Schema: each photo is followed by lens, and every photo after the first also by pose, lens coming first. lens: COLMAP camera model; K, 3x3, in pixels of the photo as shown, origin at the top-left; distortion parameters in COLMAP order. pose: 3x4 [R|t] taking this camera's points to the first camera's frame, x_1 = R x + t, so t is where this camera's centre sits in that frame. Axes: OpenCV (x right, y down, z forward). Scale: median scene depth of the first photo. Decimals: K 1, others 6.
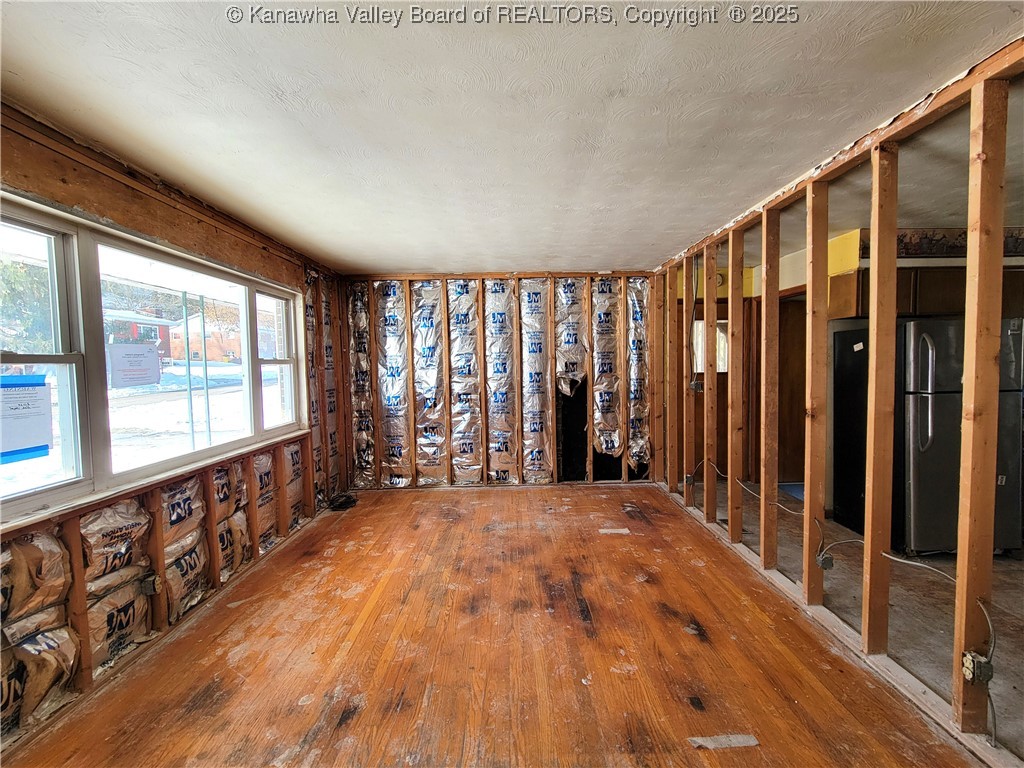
lens RADIAL K [[417.6, 0, 518.3], [0, 417.6, 383.0], [0, 0, 1]] dist [0.007030, -0.002256]
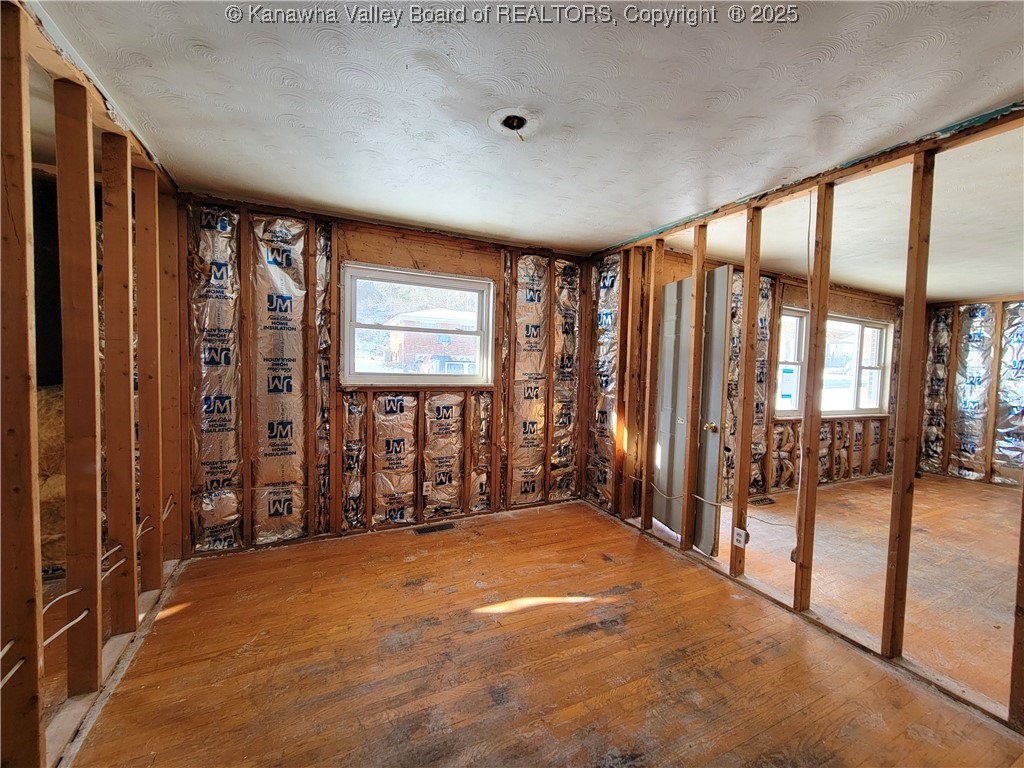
lens RADIAL K [[417.6, 0, 517.6], [0, 417.6, 382.2], [0, 0, 1]] dist [0.007030, -0.002256]
pose [[0.432234, 0.068763, -0.899136, 0.213106], [-0.083852, 0.995833, 0.035849, 0.043624], [0.897854, 0.059900, 0.436199, -0.680508]]
